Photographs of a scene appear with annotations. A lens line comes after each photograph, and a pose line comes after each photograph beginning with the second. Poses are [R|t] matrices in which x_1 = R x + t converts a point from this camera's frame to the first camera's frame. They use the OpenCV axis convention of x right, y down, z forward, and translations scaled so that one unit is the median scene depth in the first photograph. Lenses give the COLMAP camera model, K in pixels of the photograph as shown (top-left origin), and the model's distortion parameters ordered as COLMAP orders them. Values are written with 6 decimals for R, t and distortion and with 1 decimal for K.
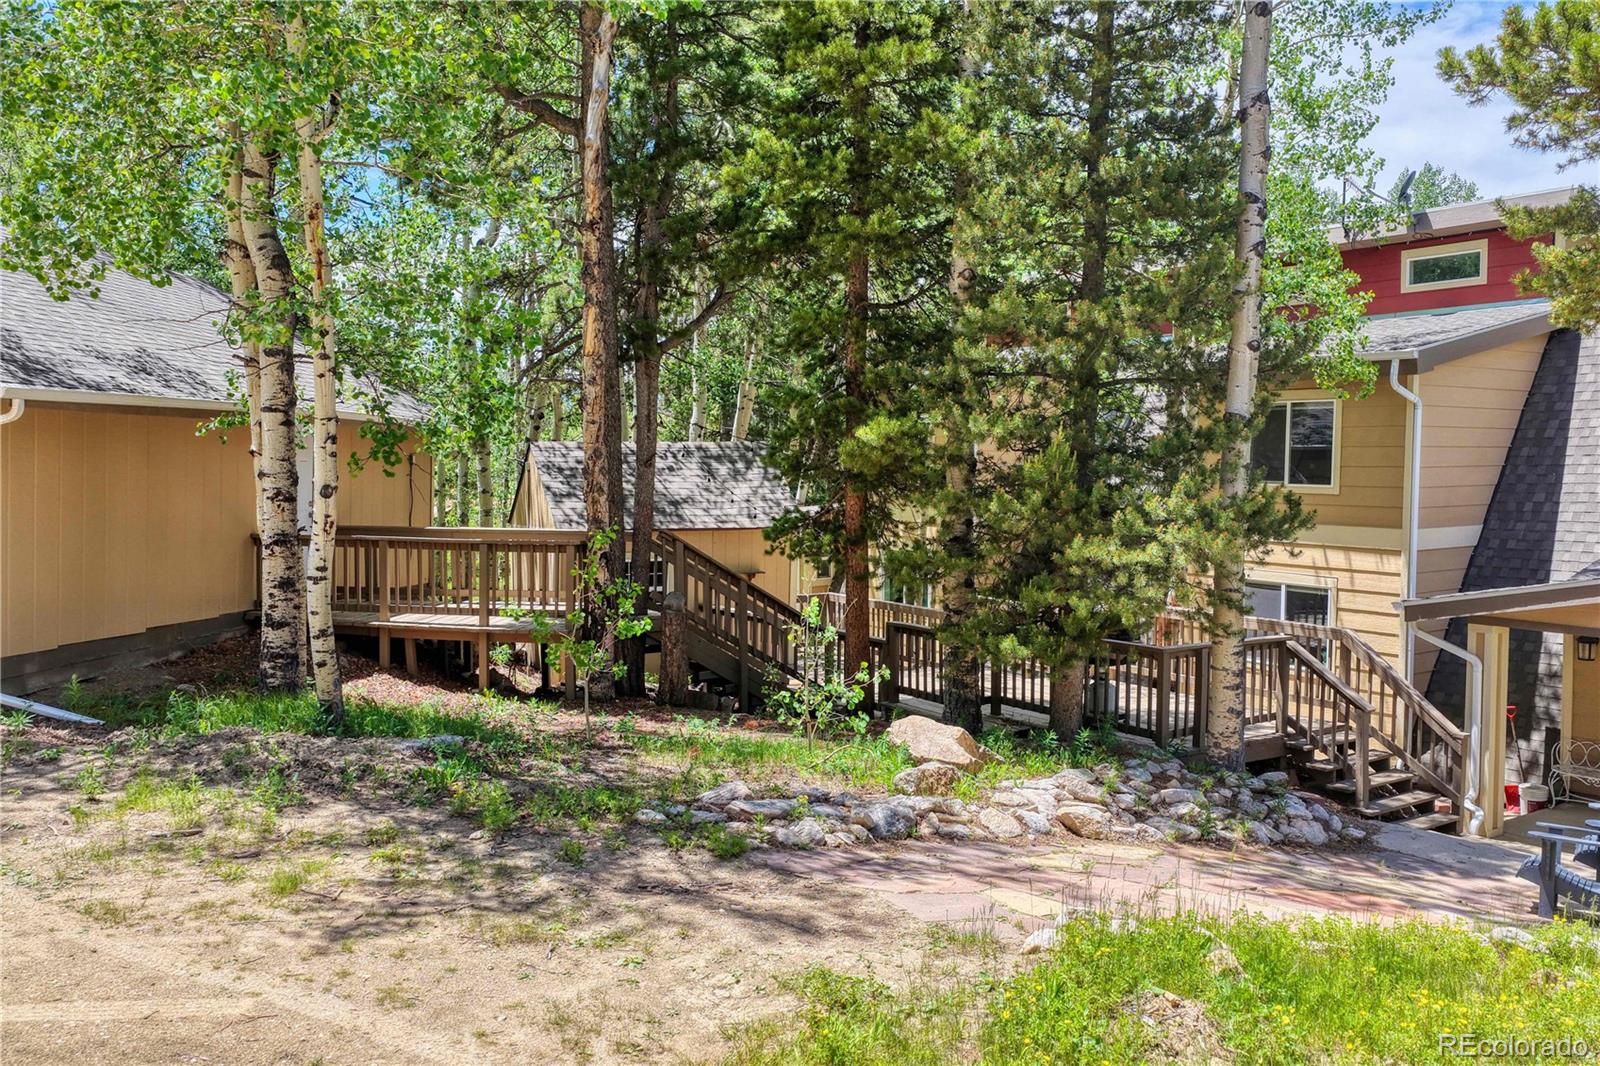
lens RADIAL K [[1346.3, 0, 800.3], [0, 1346.3, 533.0], [0, 0, 1]] dist [-0.000747, 0.012412]
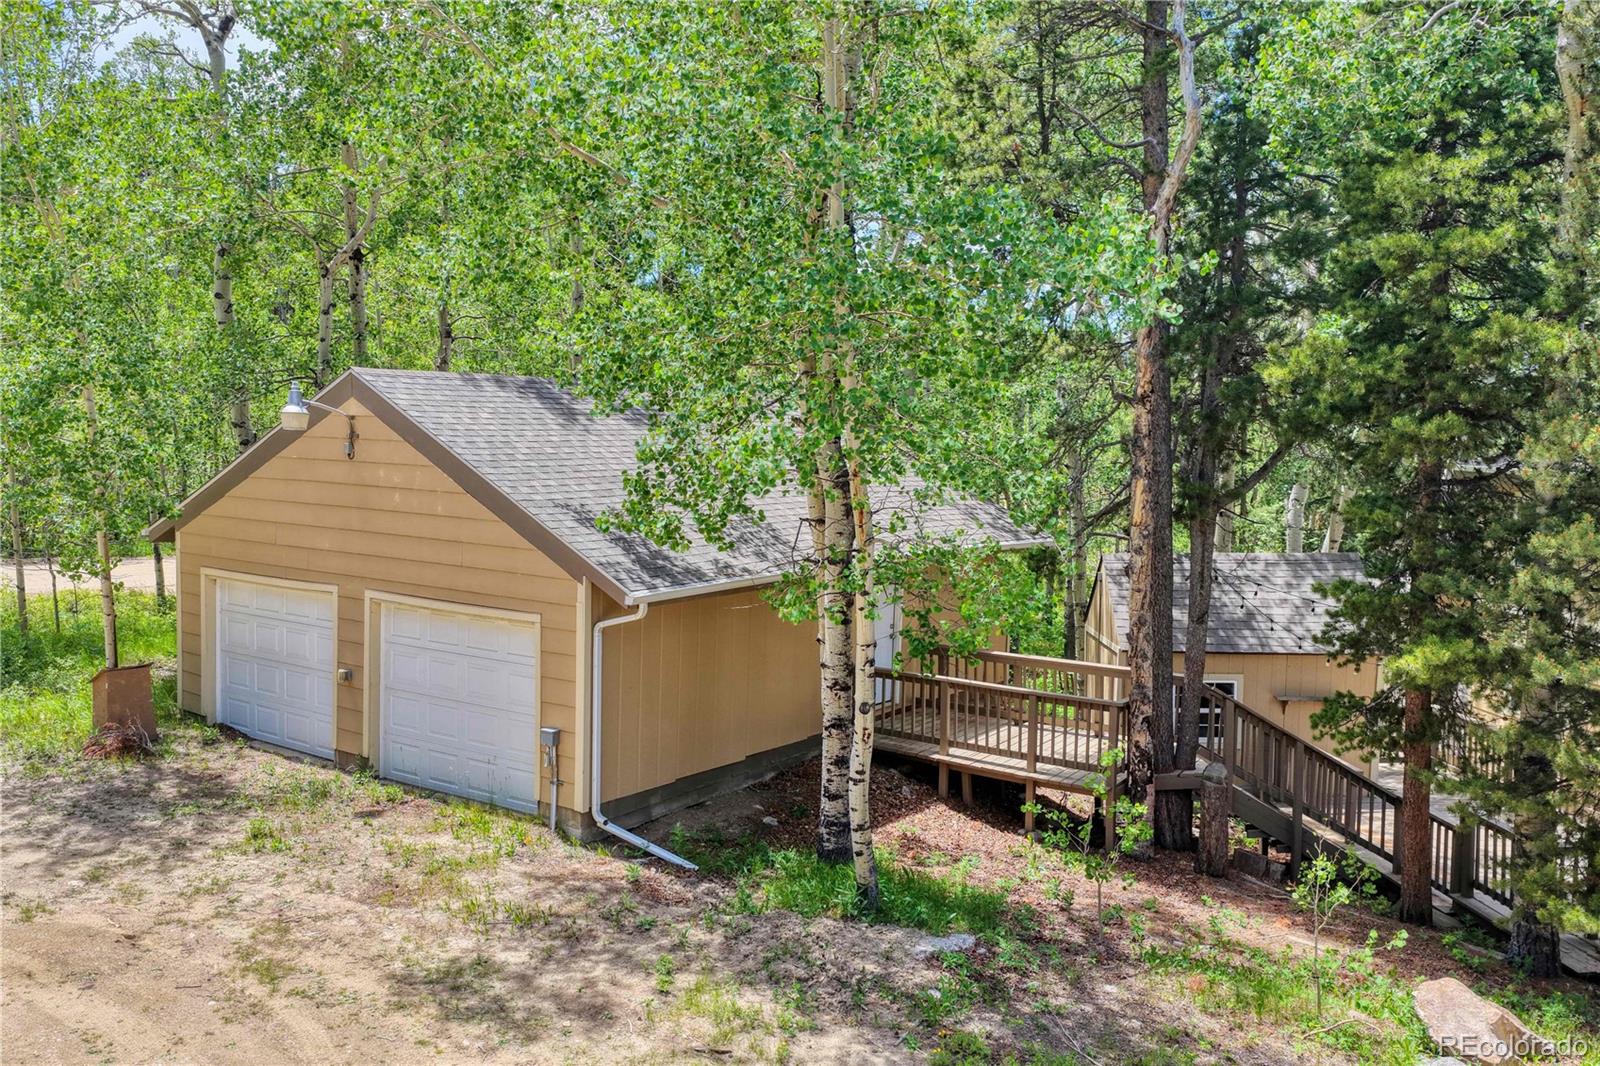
lens RADIAL K [[1346.3, 0, 800.8], [0, 1346.3, 529.2], [0, 0, 1]] dist [-0.000747, 0.012412]
pose [[0.890236, 0.038897, -0.453835, 0.088393], [-0.023097, 0.998920, 0.040308, -0.182494], [0.454913, -0.025401, 0.890174, -0.025443]]
